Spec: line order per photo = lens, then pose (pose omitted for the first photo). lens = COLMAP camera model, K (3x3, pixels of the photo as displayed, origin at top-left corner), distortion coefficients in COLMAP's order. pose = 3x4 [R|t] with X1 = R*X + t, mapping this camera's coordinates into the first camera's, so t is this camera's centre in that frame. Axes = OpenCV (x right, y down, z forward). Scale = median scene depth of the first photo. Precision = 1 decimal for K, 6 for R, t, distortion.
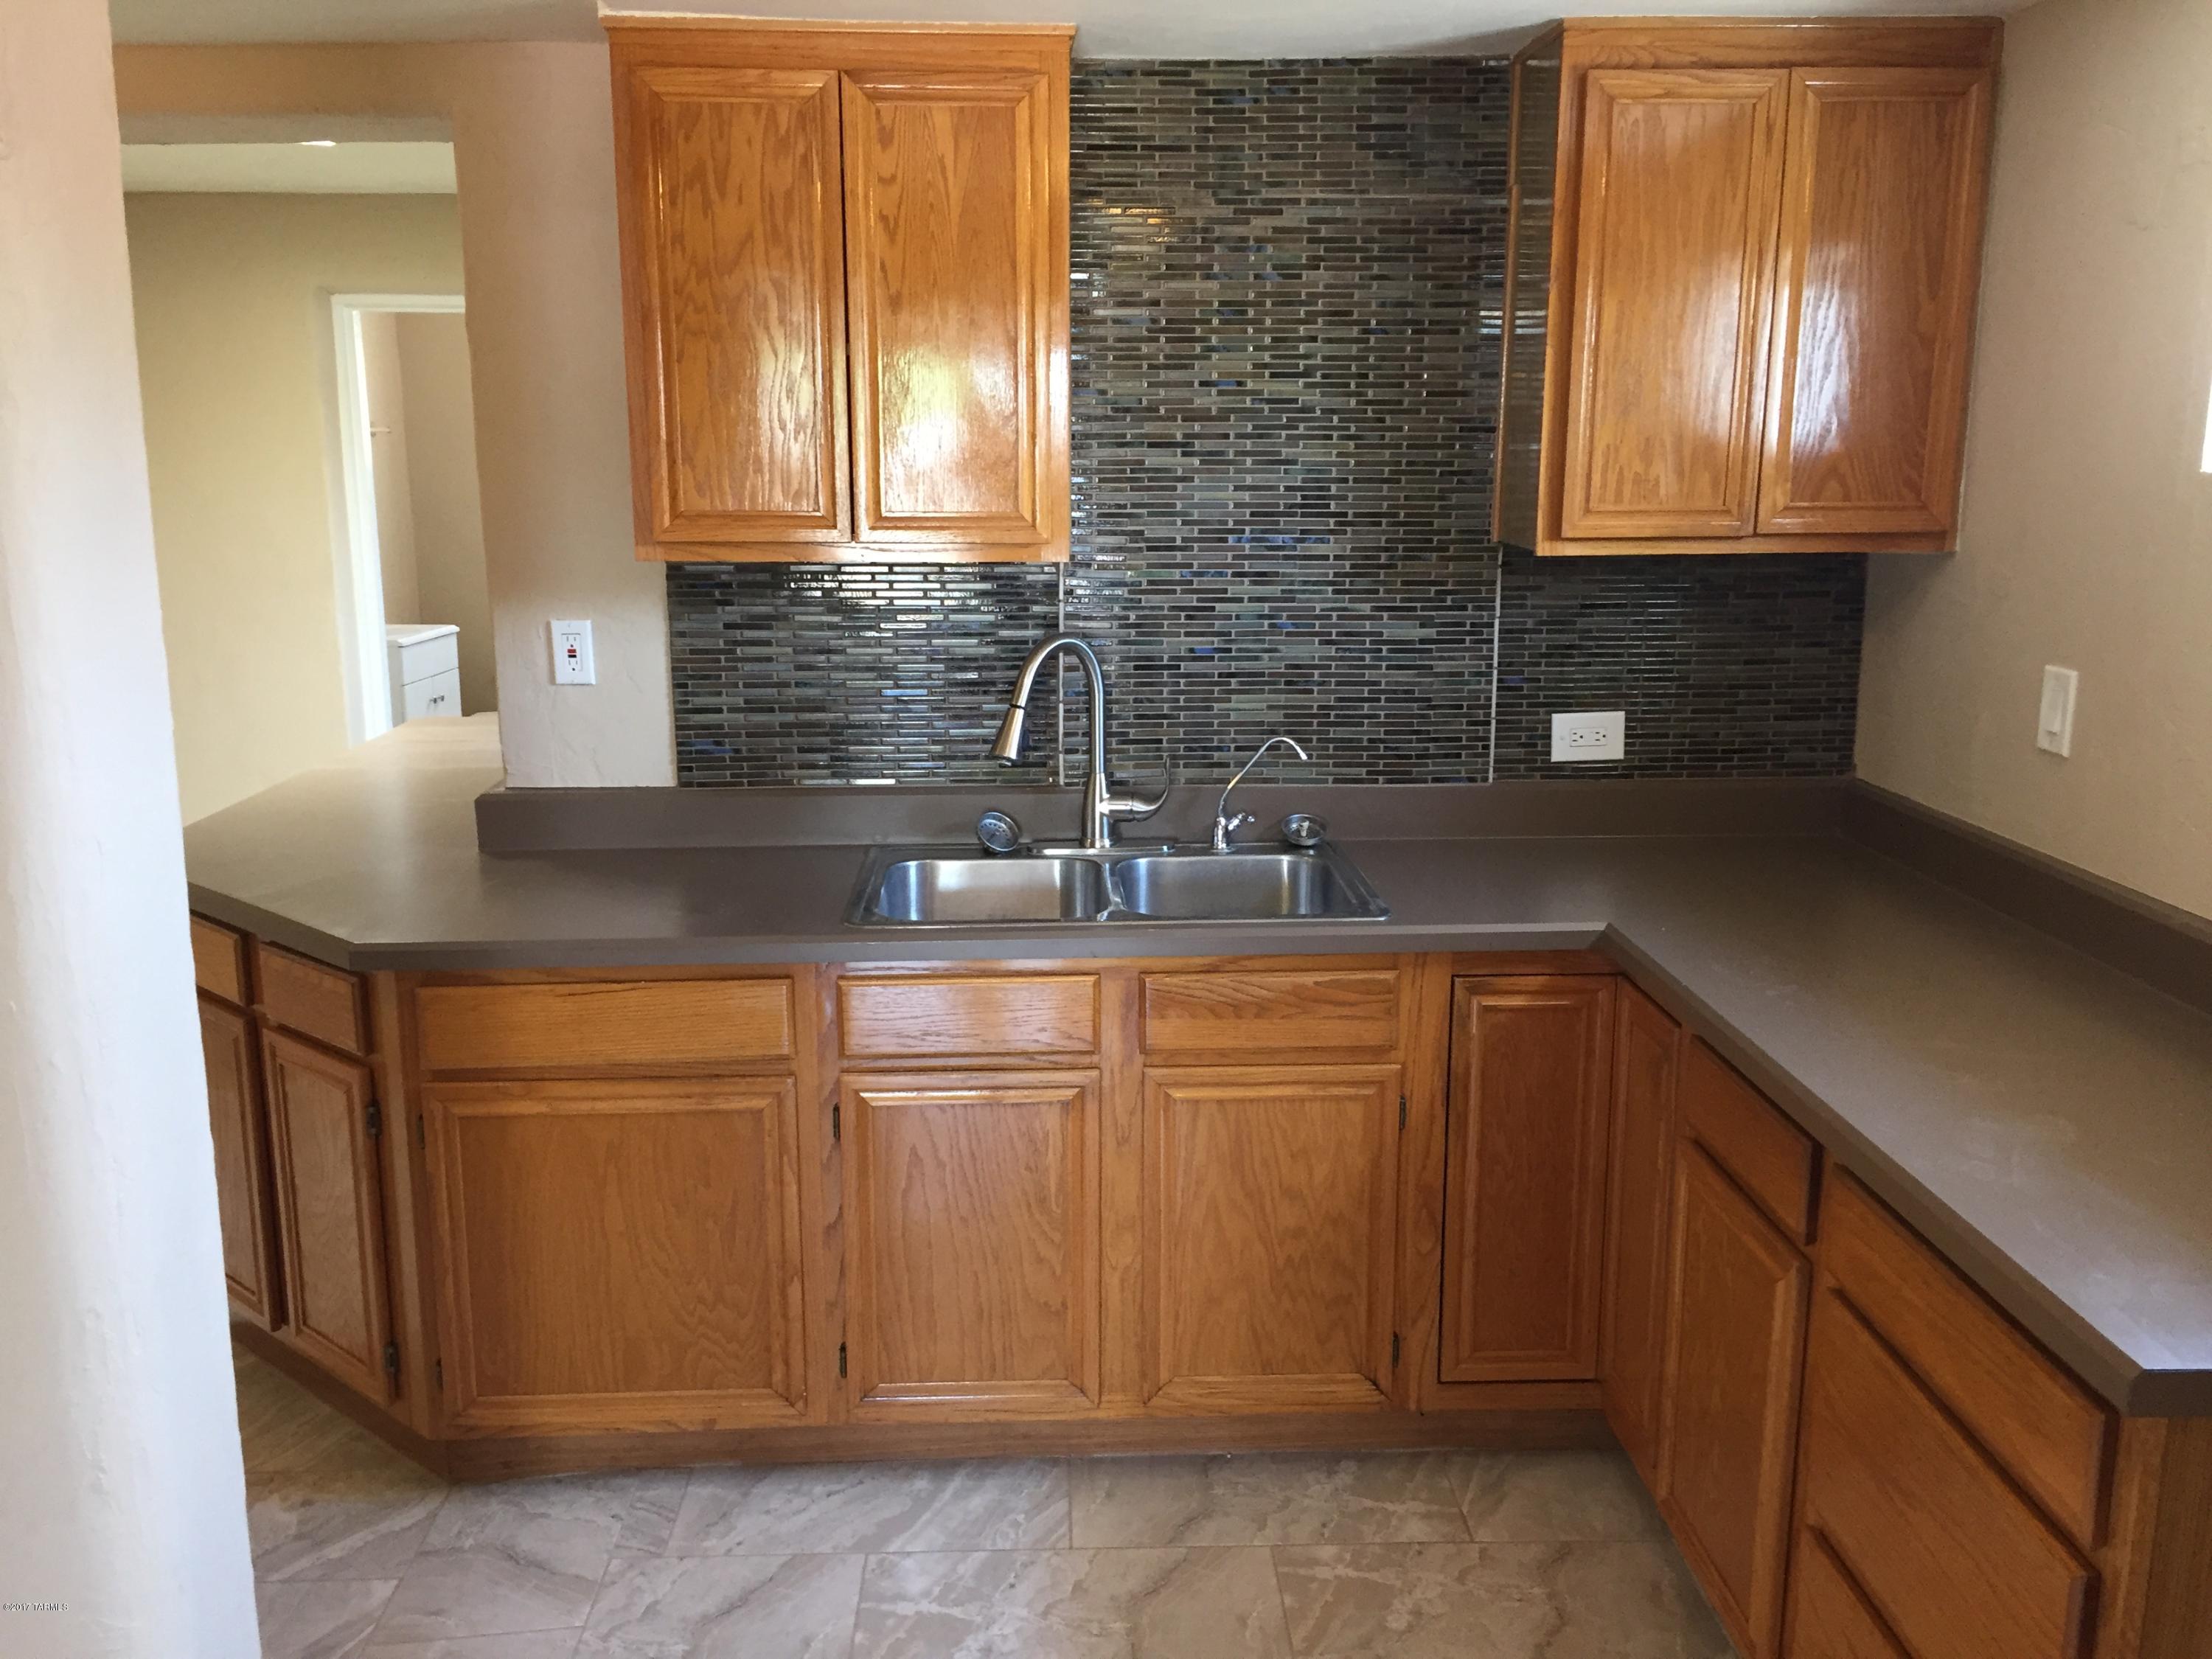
lens RADIAL K [[1925.5, 0, 1105.9], [0, 1925.5, 831.7], [0, 0, 1]] dist [0.082538, -0.085757]
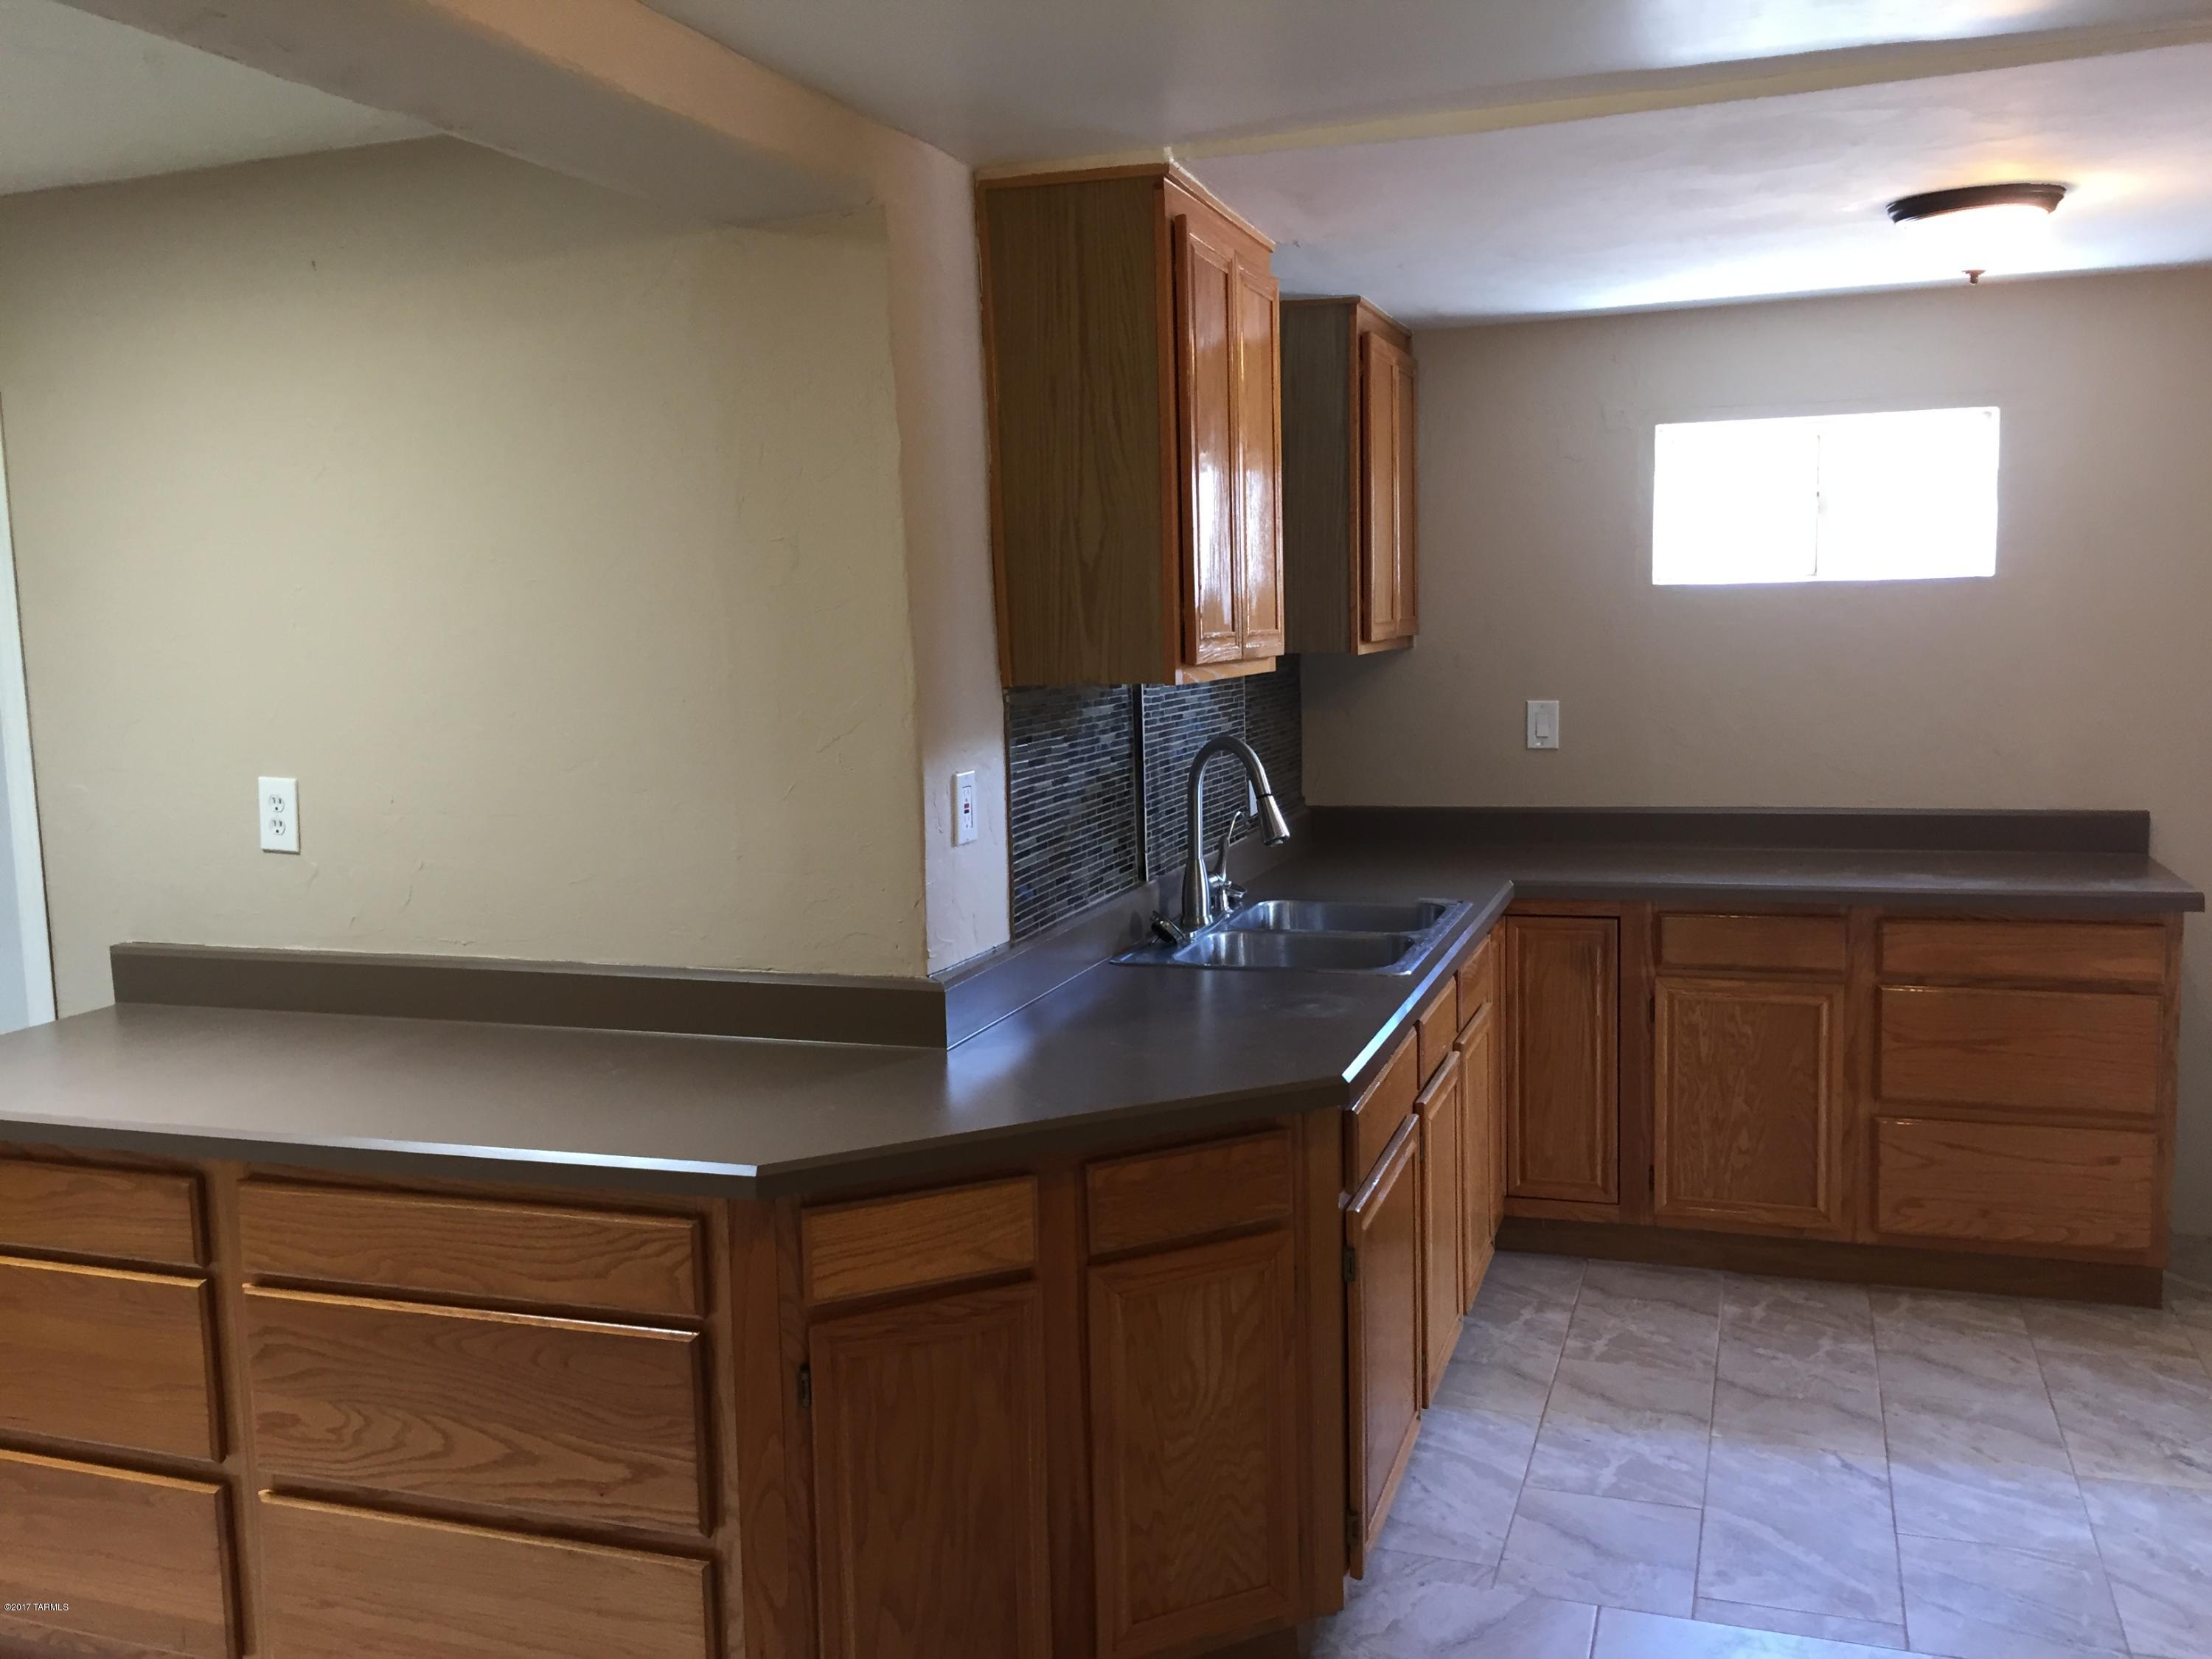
lens RADIAL K [[1925.5, 0, 1107.4], [0, 1925.5, 828.9], [0, 0, 1]] dist [0.082538, -0.085757]
pose [[0.352319, -0.113167, 0.929013, -1.283229], [0.221924, 0.974452, 0.034539, -0.117368], [-0.909187, 0.194002, 0.368432, 0.725169]]
